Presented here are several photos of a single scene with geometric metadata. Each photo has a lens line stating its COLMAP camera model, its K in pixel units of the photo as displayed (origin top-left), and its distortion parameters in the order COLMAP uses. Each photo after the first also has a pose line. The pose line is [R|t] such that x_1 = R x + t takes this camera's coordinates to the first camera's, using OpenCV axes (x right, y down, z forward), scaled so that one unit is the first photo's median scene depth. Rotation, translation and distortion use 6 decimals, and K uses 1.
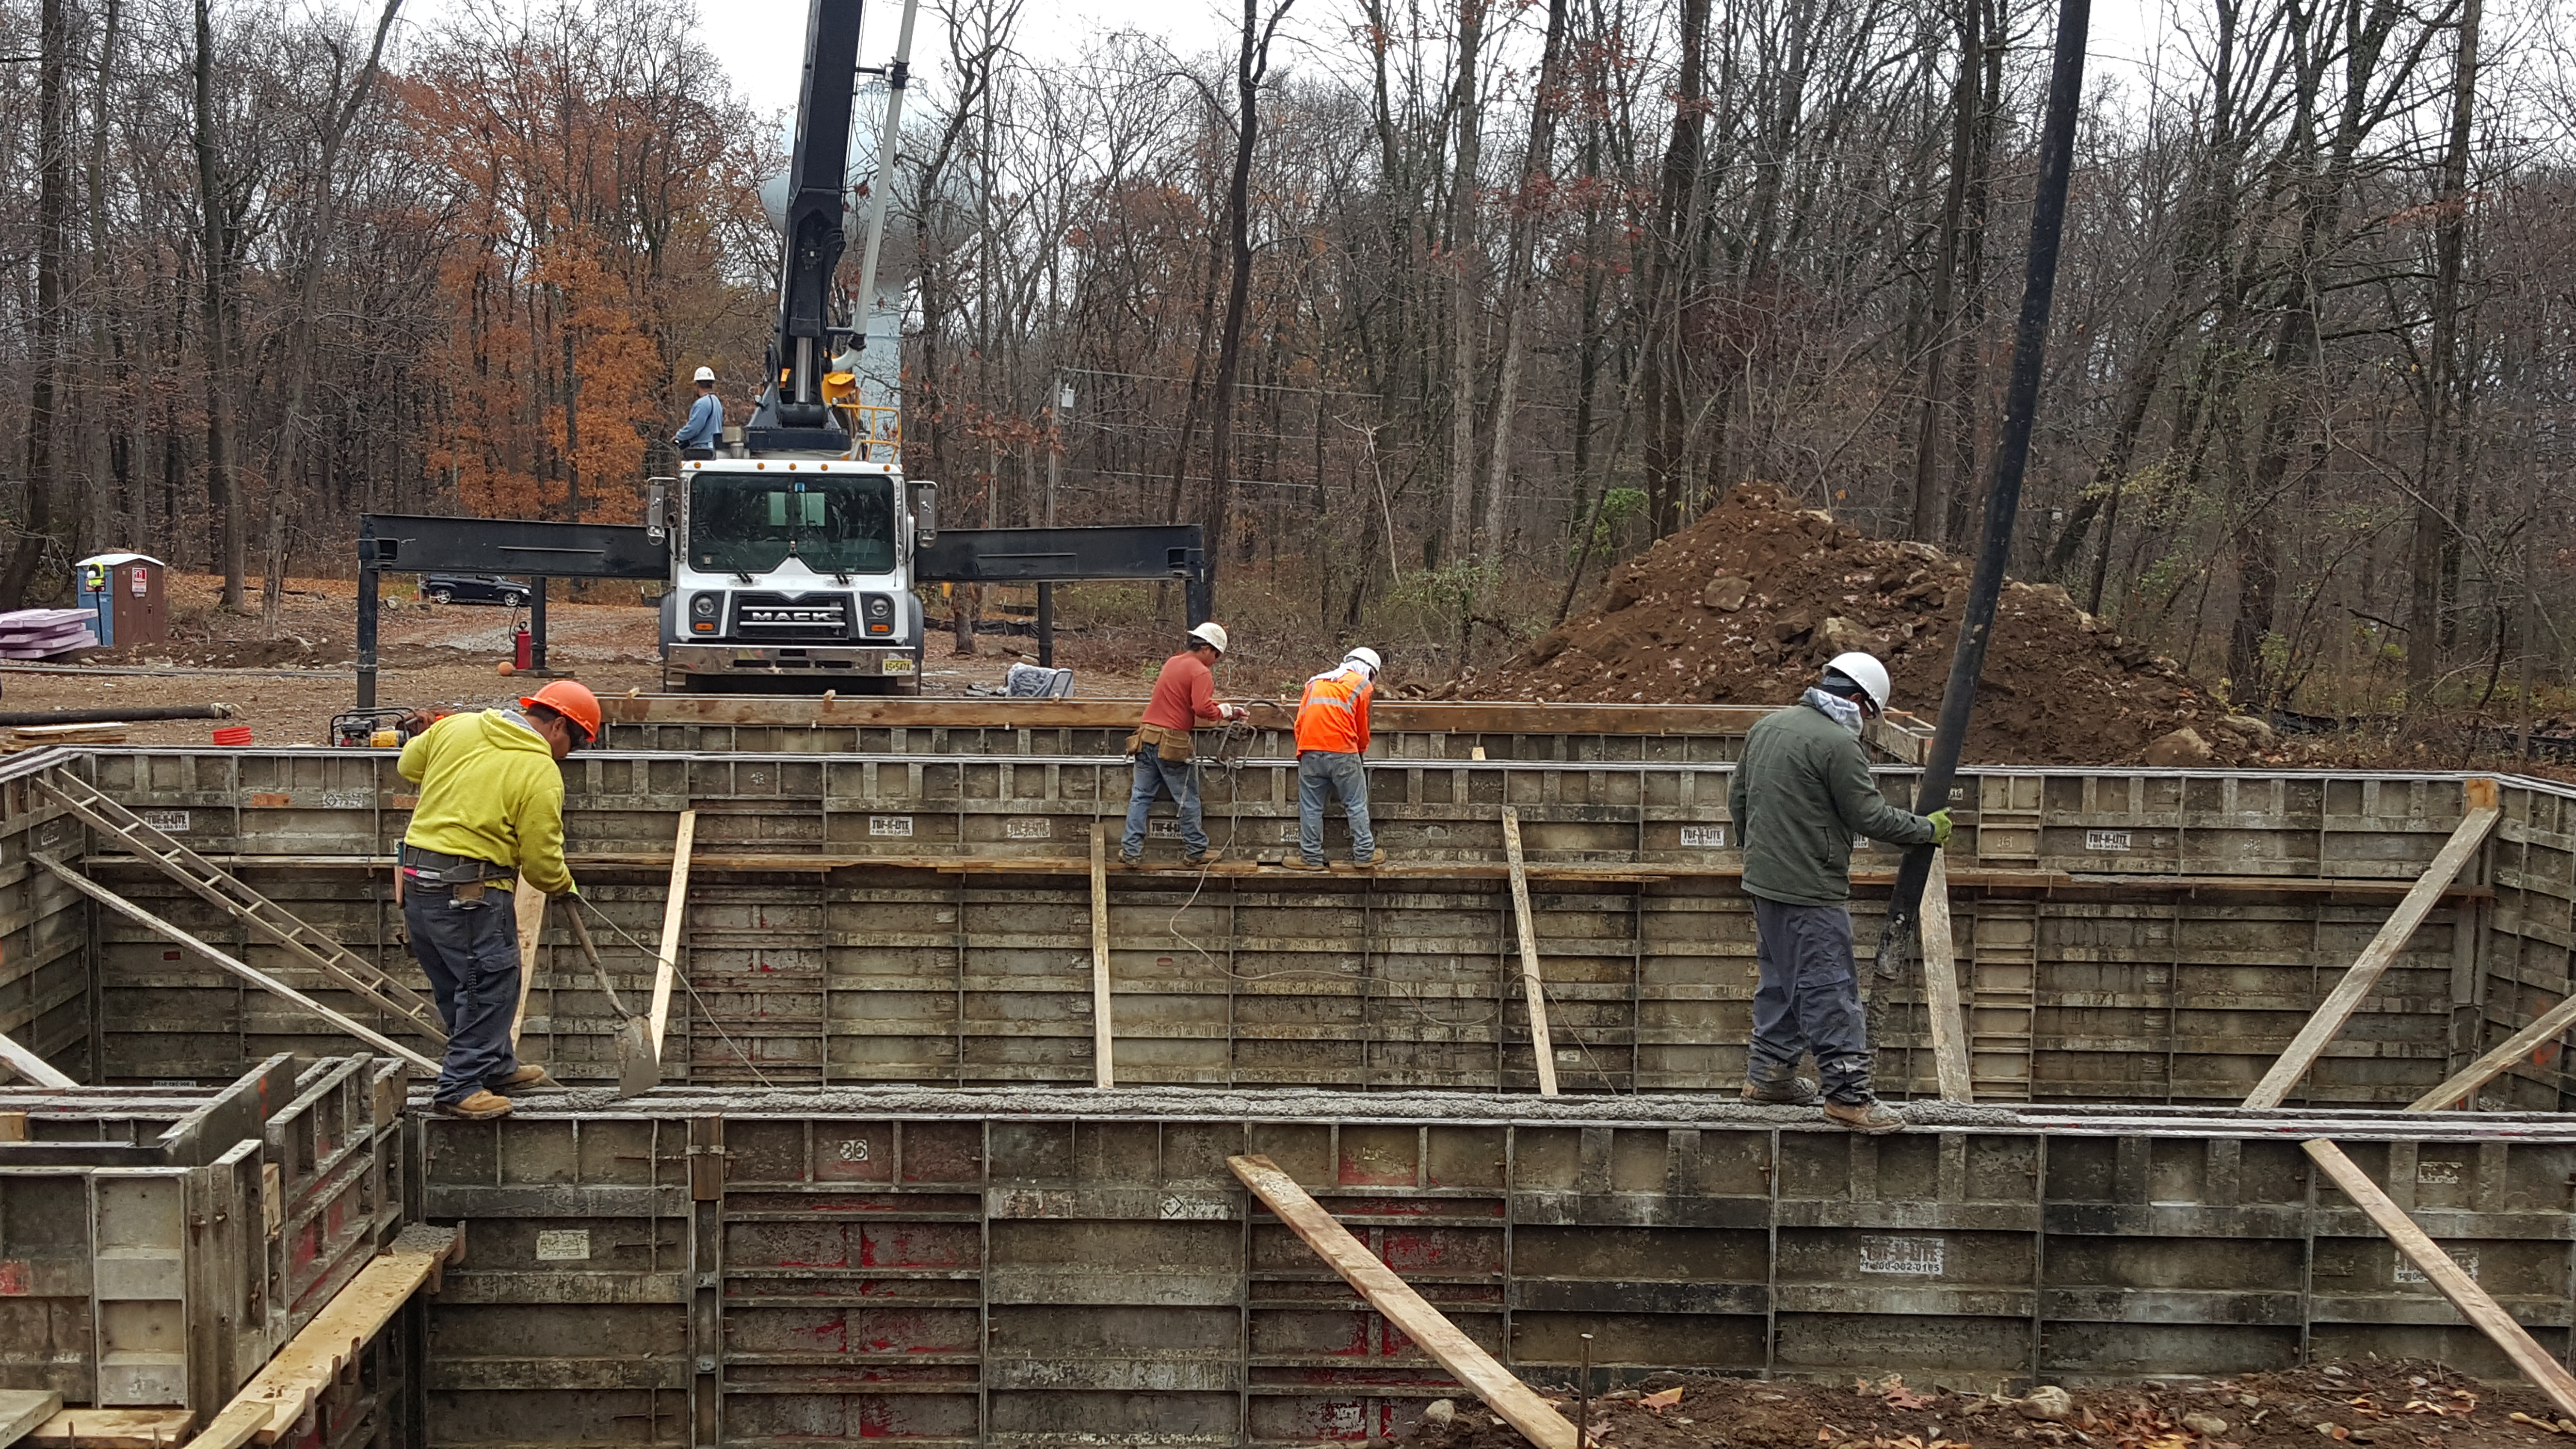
lens RADIAL K [[2006.4, 0, 1292.7], [0, 2006.4, 725.2], [0, 0, 1]] dist [0.068827, -0.078508]
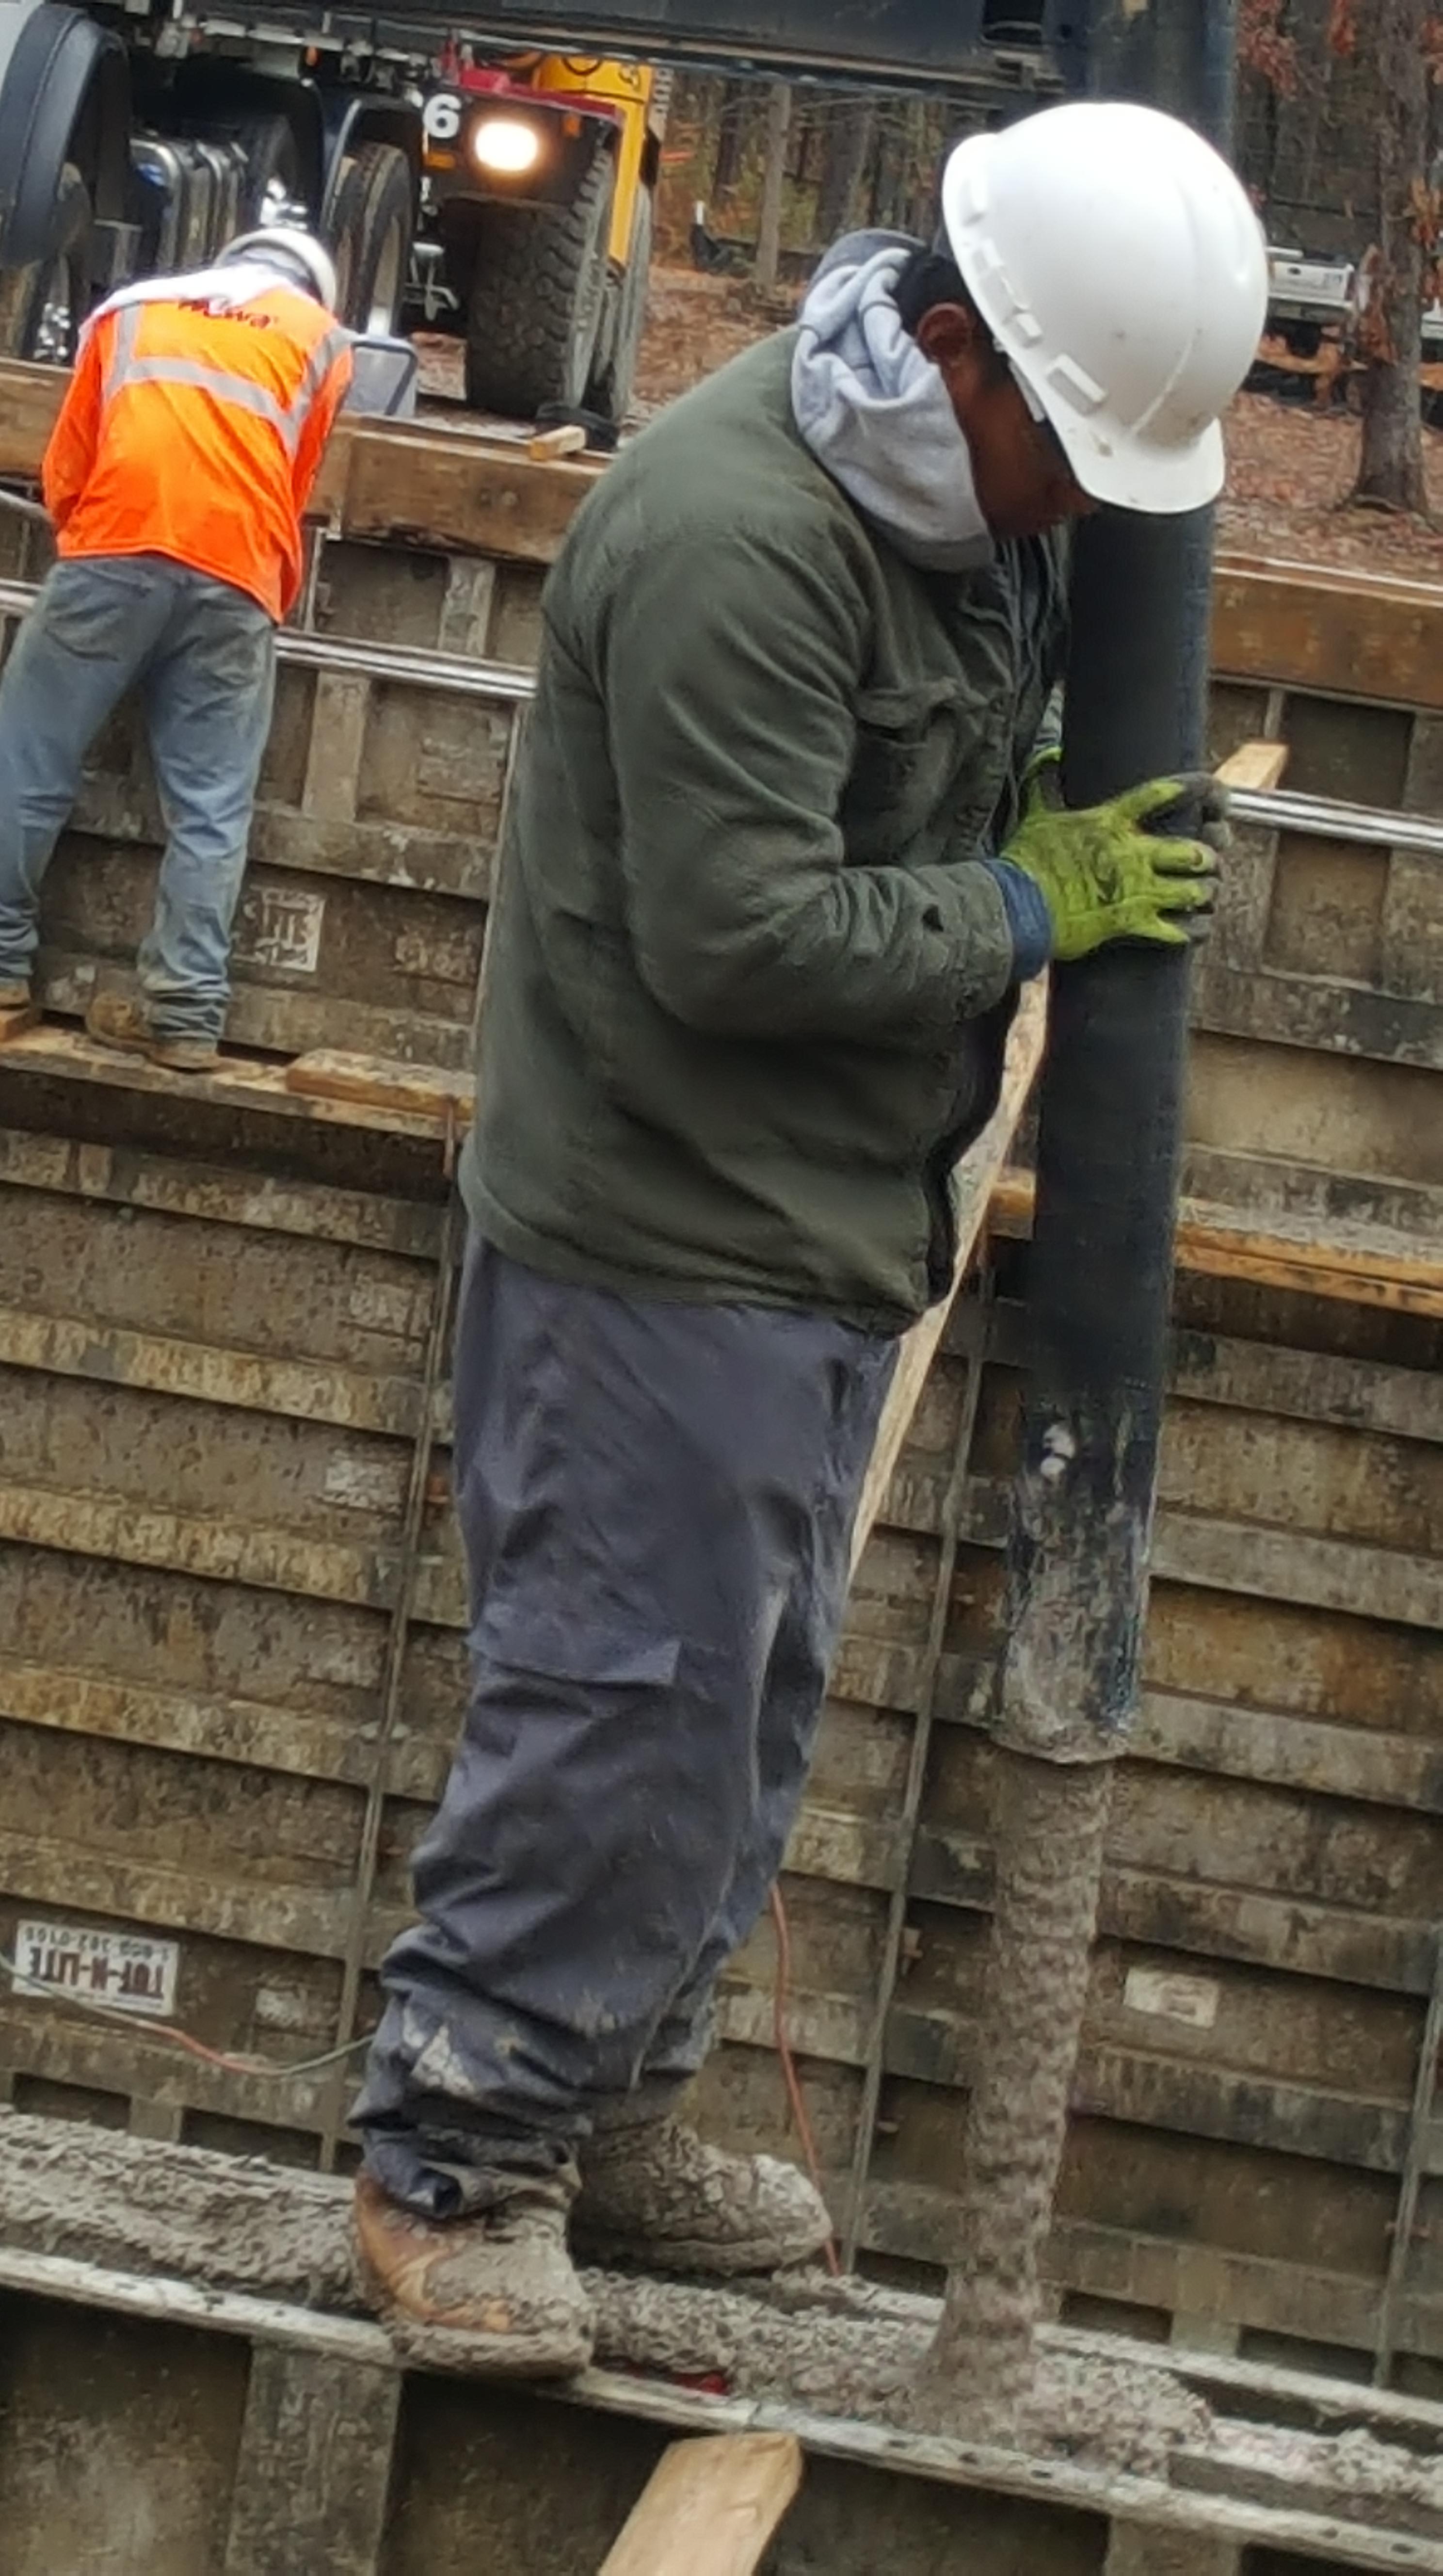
lens RADIAL K [[2006.3, 0, 715.7], [0, 2006.3, 1285.6], [0, 0, 1]] dist [0.068827, -0.078508]
pose [[0.982473, 0.138936, -0.124270, 0.101900], [-0.155071, 0.979141, -0.131286, 0.120977], [0.103437, 0.148256, 0.983525, 0.741138]]
